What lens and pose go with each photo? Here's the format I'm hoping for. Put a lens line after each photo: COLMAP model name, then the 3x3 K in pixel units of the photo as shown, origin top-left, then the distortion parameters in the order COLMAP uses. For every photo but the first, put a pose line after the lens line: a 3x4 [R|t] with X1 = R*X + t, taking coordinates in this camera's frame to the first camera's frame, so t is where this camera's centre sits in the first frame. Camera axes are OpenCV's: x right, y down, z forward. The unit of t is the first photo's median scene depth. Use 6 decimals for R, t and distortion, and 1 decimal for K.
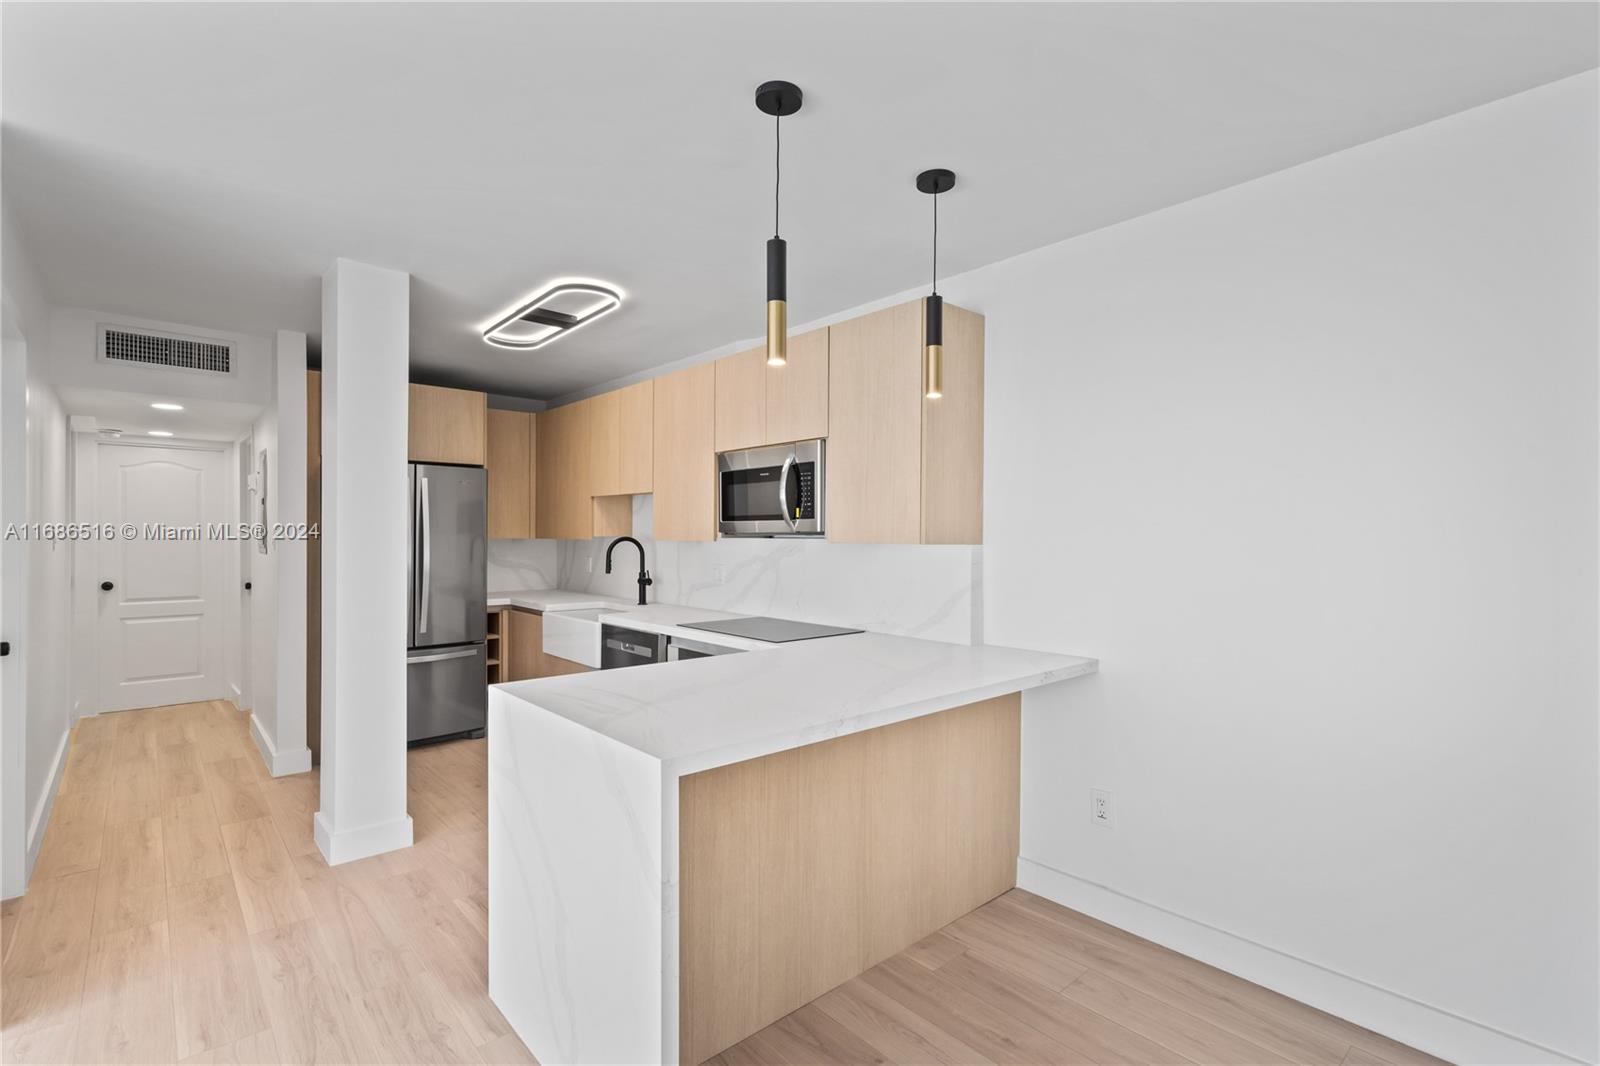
lens RADIAL K [[733.0, 0, 796.2], [0, 733.0, 540.7], [0, 0, 1]] dist [-0.001163, -0.000209]
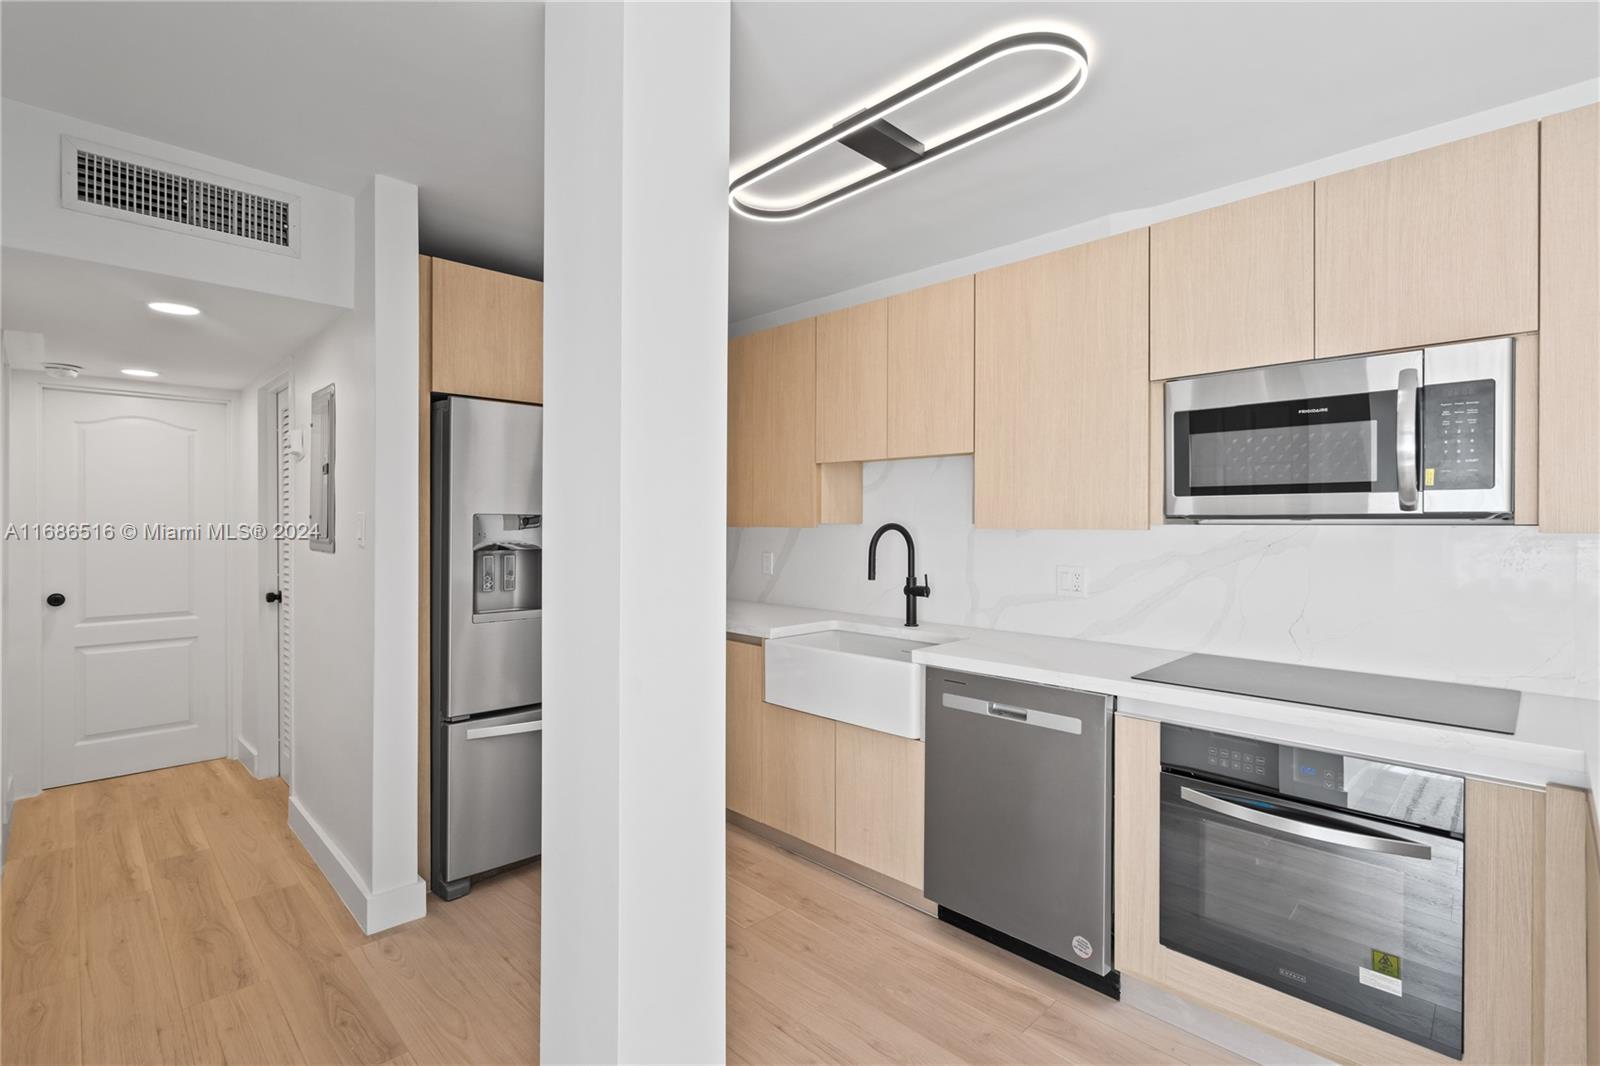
lens RADIAL K [[738.1, 0, 793.1], [0, 738.1, 523.0], [0, 0, 1]] dist [-0.003587, -0.000012]
pose [[0.998753, -0.003475, 0.049806, -0.365239], [0.003790, 0.999973, -0.006241, -0.001991], [-0.049783, 0.006422, 0.998739, 0.356202]]
